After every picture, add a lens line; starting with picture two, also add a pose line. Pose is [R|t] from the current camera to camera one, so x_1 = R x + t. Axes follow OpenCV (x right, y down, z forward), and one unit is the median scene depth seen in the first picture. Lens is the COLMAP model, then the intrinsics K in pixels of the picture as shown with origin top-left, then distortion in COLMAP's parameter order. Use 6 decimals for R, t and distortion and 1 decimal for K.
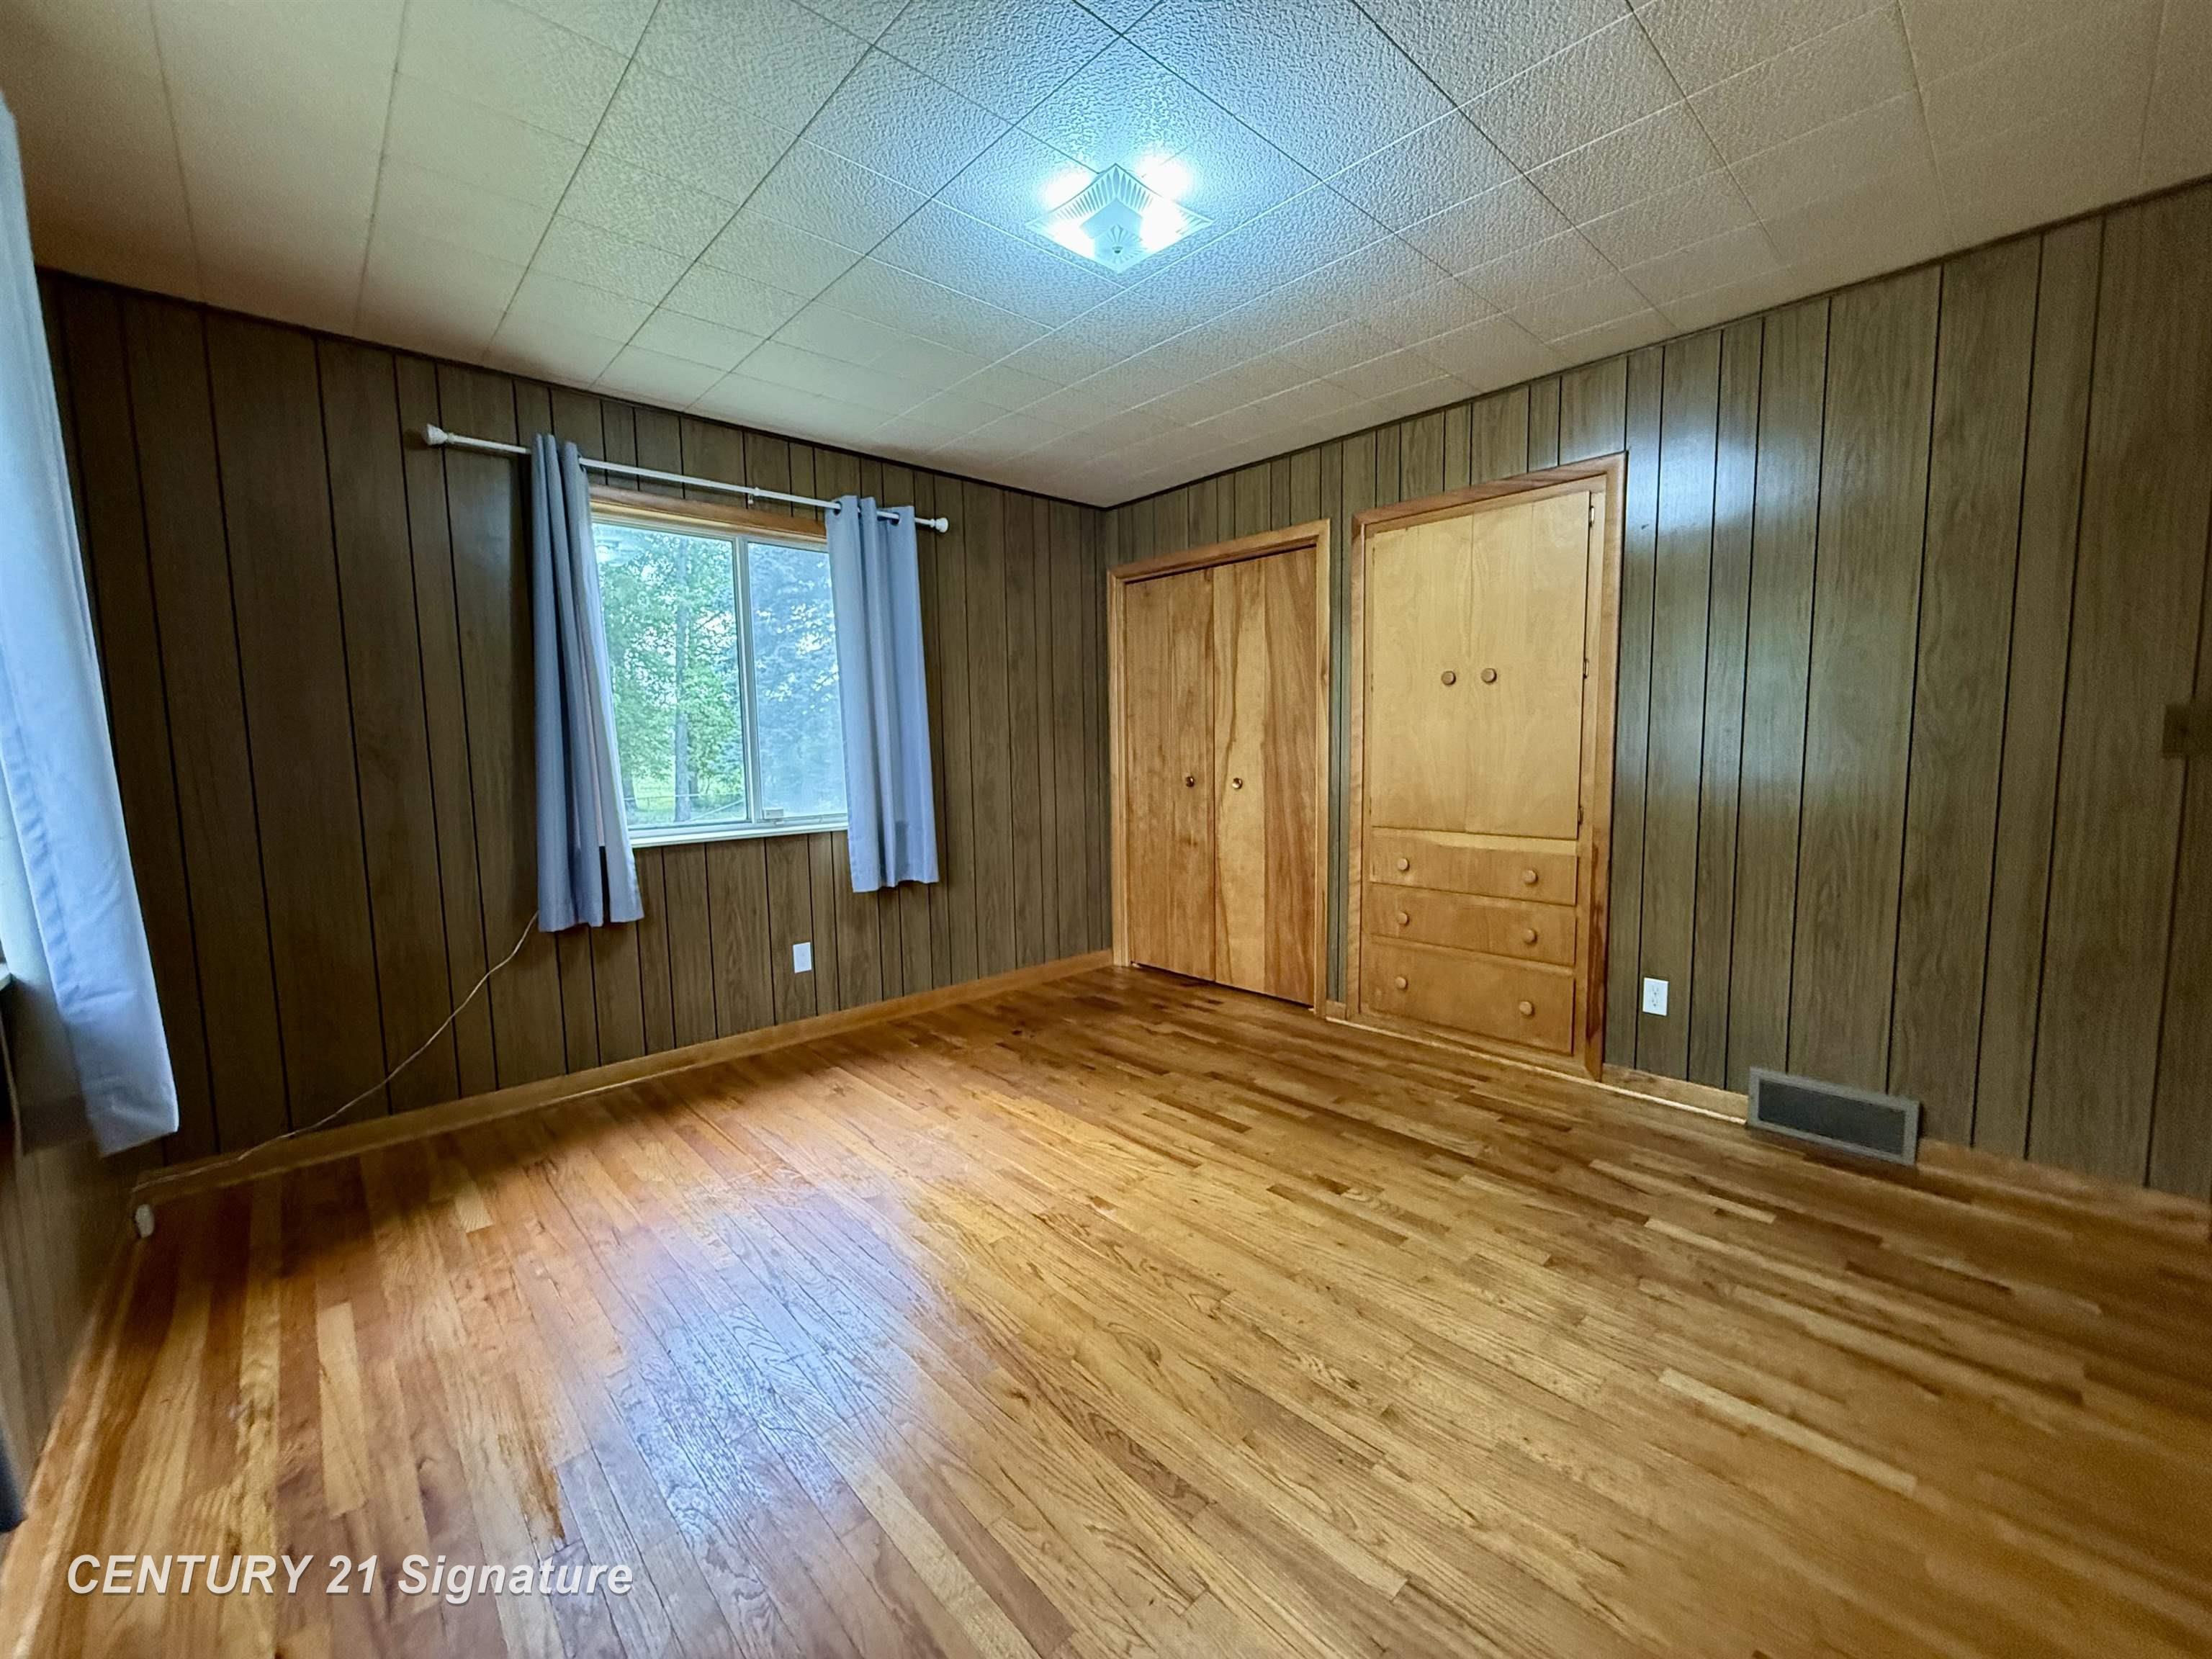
lens RADIAL K [[882.5, 0, 1114.5], [0, 882.5, 830.9], [0, 0, 1]] dist [0.001230, 0.000121]
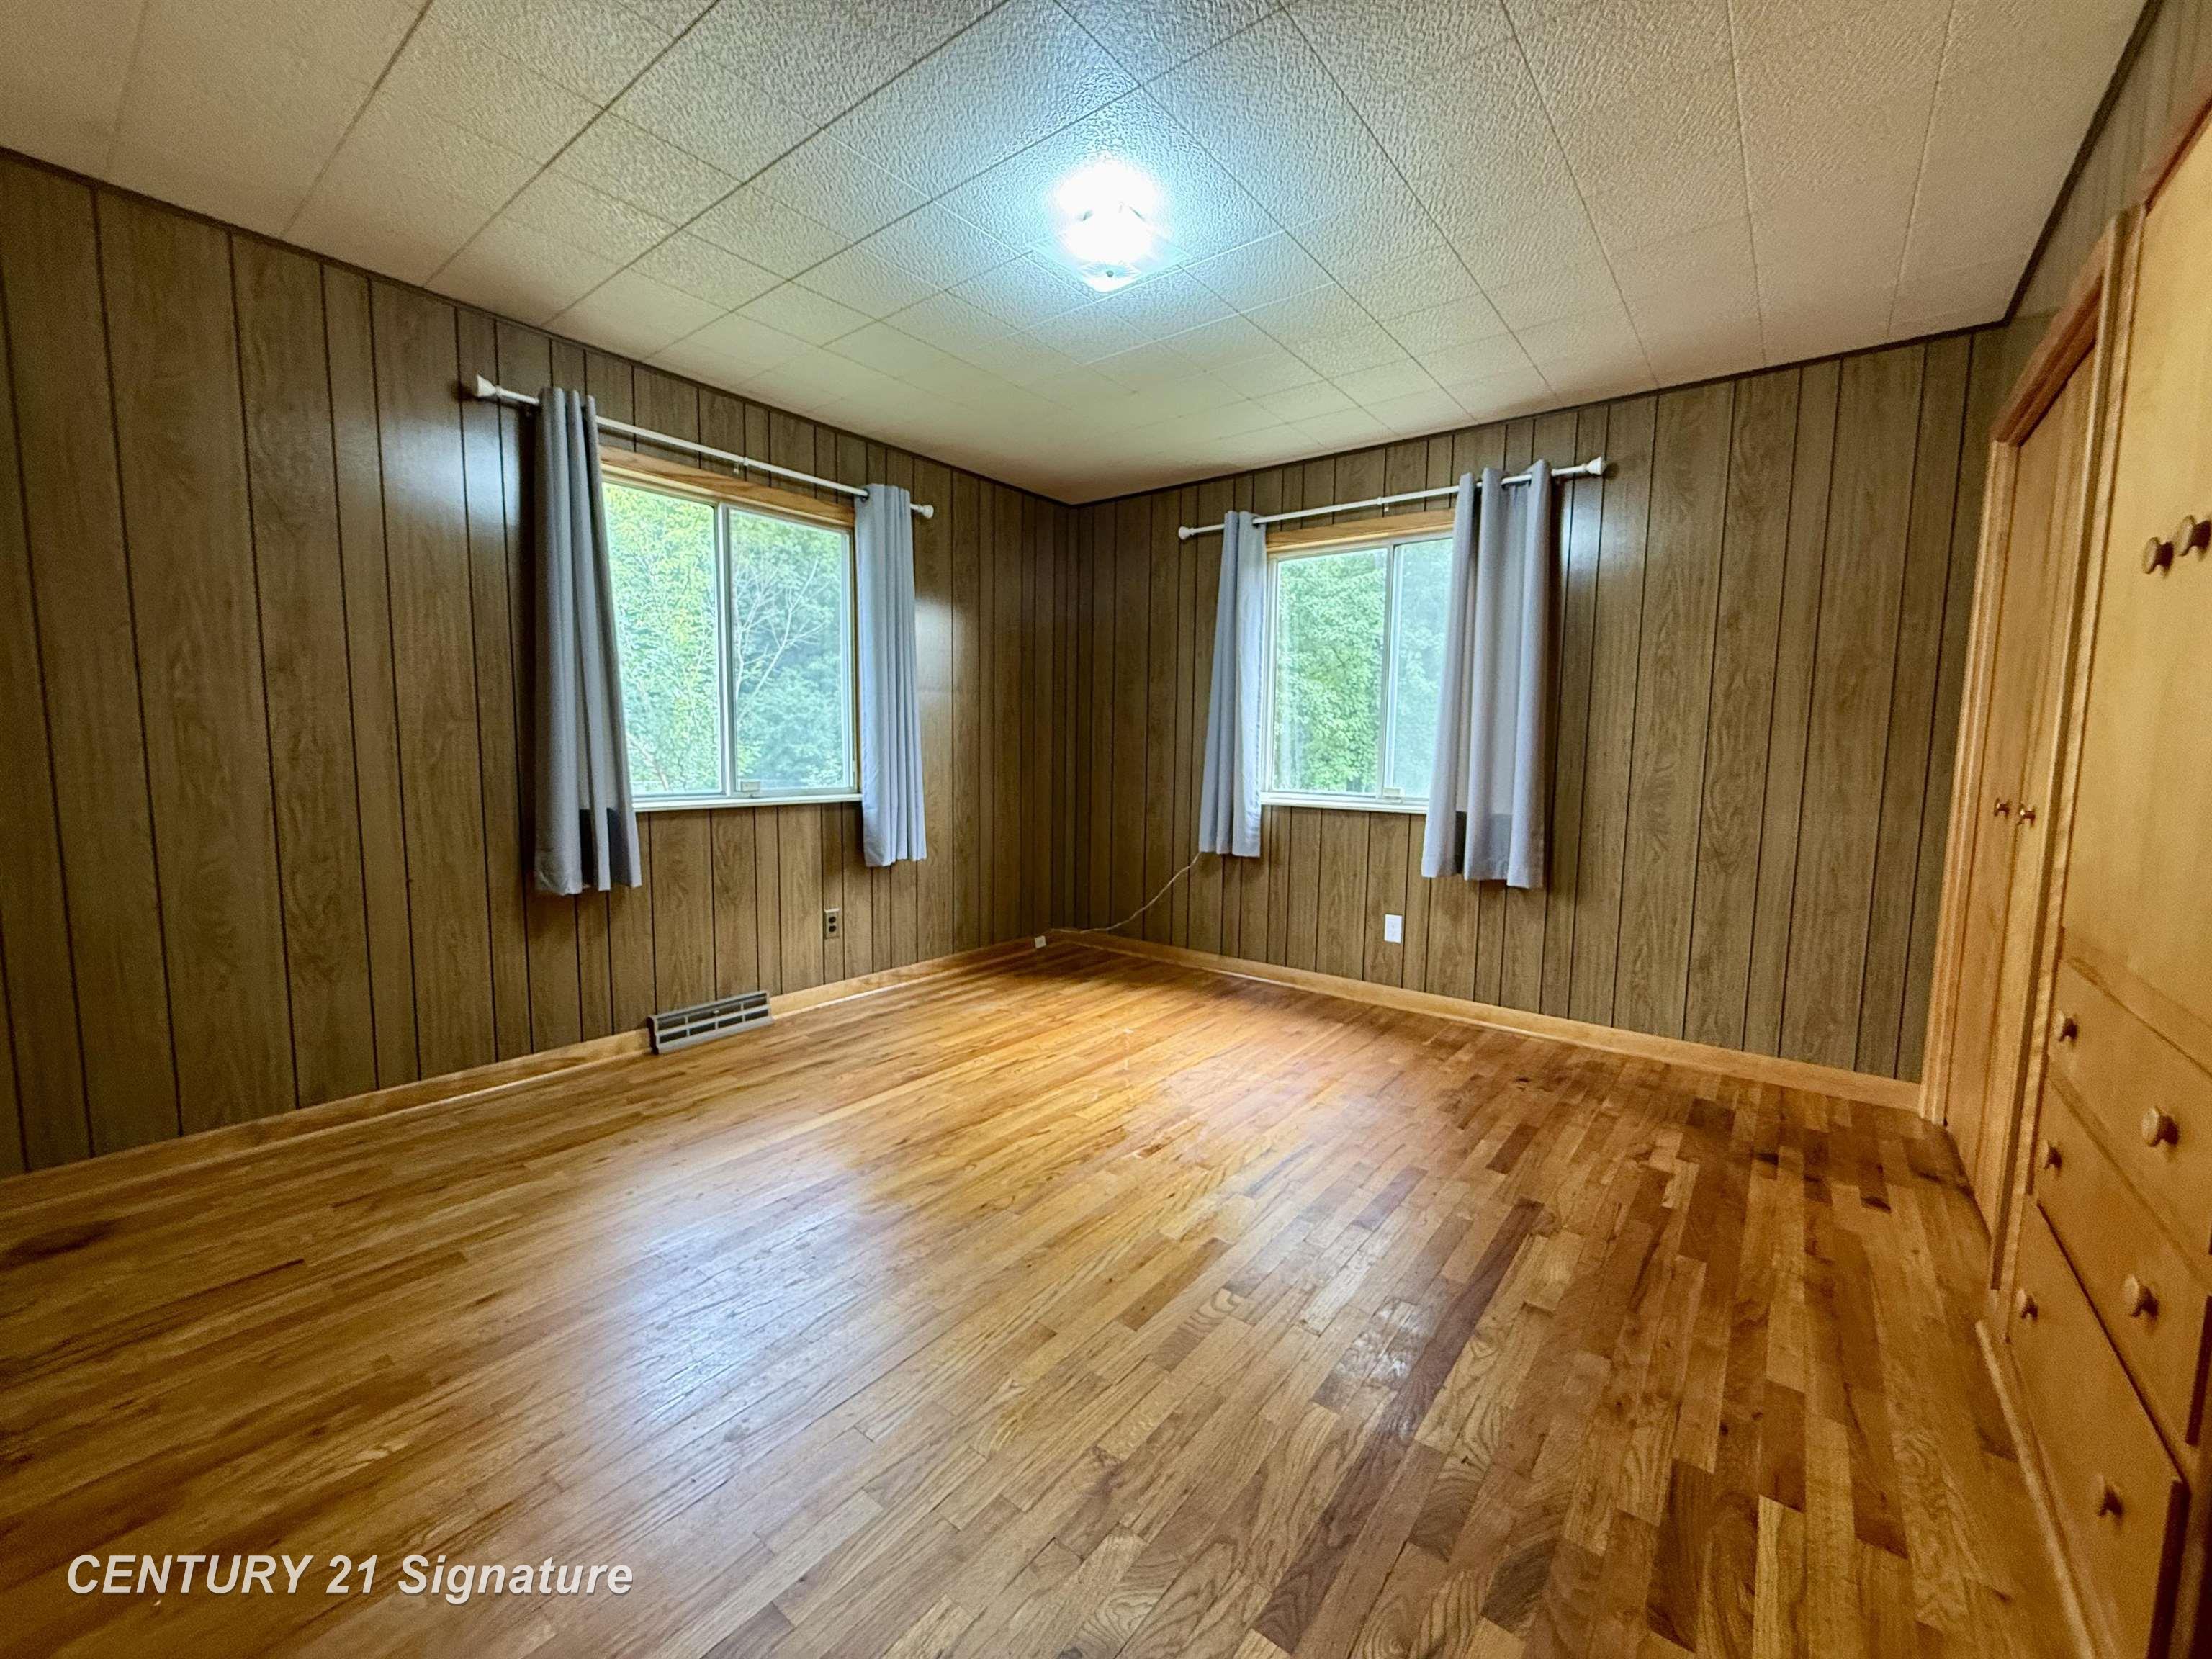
lens RADIAL K [[882.5, 0, 1099.2], [0, 882.5, 825.7], [0, 0, 1]] dist [0.001230, 0.000121]
pose [[0.156166, 0.112400, -0.981315, 0.649829], [-0.118510, 0.988459, 0.094359, -0.038975], [0.980595, 0.101560, 0.167685, 0.481967]]
